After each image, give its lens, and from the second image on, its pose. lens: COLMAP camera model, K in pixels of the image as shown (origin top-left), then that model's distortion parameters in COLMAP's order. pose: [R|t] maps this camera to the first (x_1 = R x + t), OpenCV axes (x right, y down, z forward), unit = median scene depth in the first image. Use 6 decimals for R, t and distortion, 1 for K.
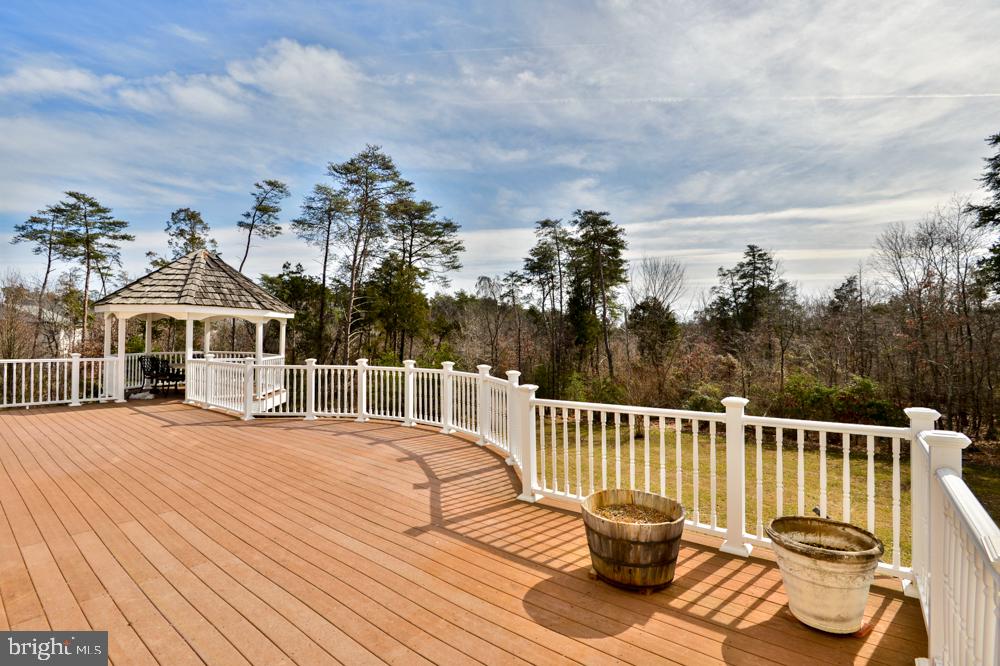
lens RADIAL K [[454.4, 0, 511.3], [0, 454.4, 334.0], [0, 0, 1]] dist [-0.029829, -0.001076]
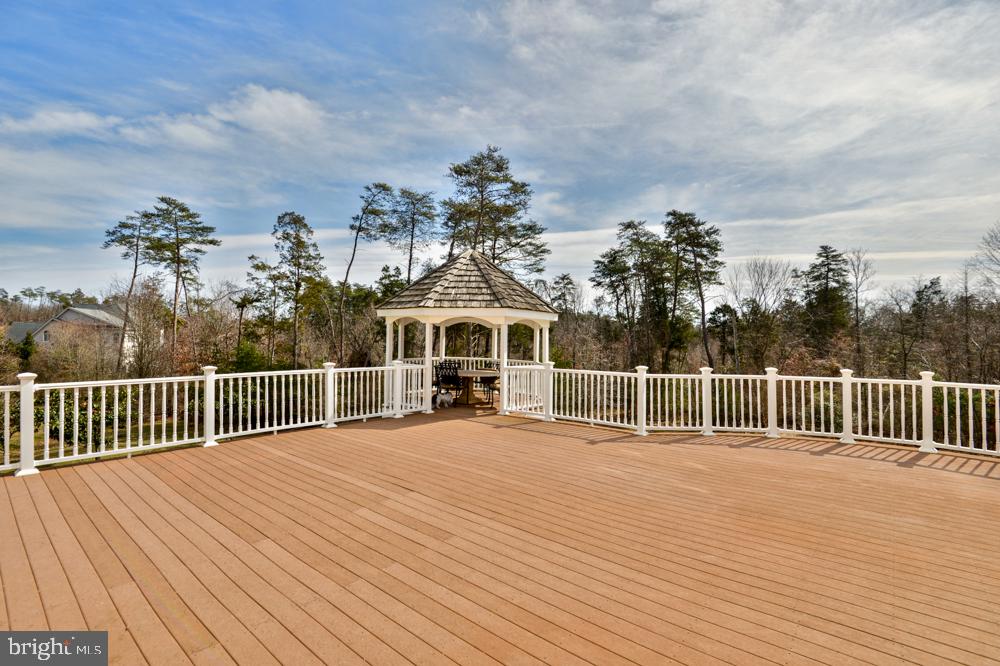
lens RADIAL K [[451.8, 0, 500.0], [0, 451.8, 333.0], [0, 0, 1]] dist [-0.028164, 0.000298]
pose [[0.998633, 0.000768, -0.052267, -0.159859], [-0.001227, 0.999961, -0.008748, -0.001219], [0.052258, 0.008800, 0.998595, 0.015614]]
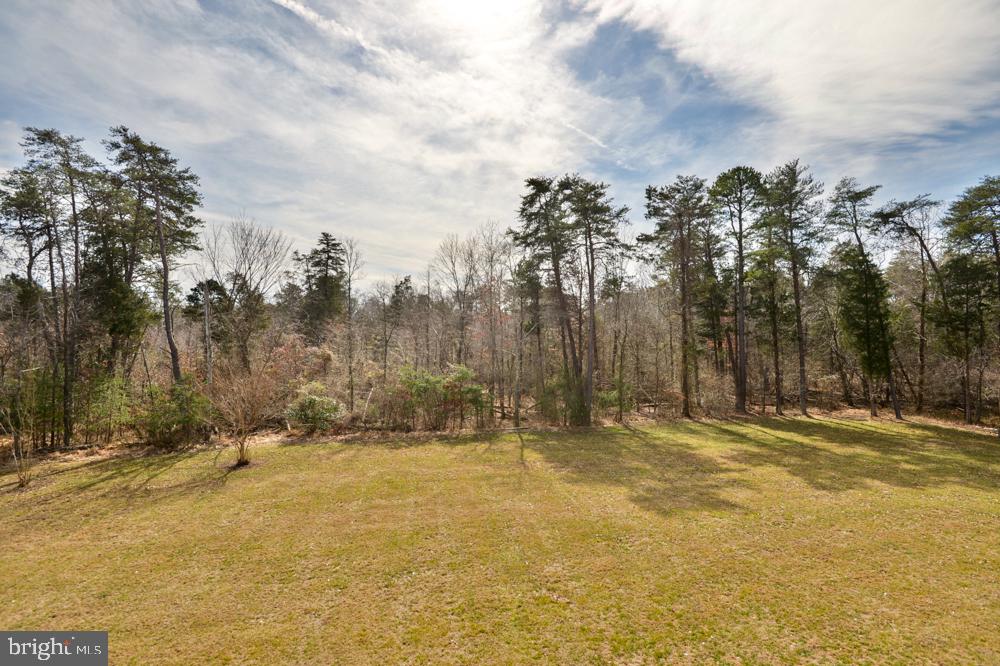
lens RADIAL K [[451.8, 0, 500.0], [0, 451.8, 333.0], [0, 0, 1]] dist [-0.028164, 0.000298]
pose [[0.590178, 0.006709, 0.807245, -0.037500], [-0.023579, 0.999682, 0.008930, 0.002016], [-0.806928, -0.024305, 0.590149, 0.166442]]
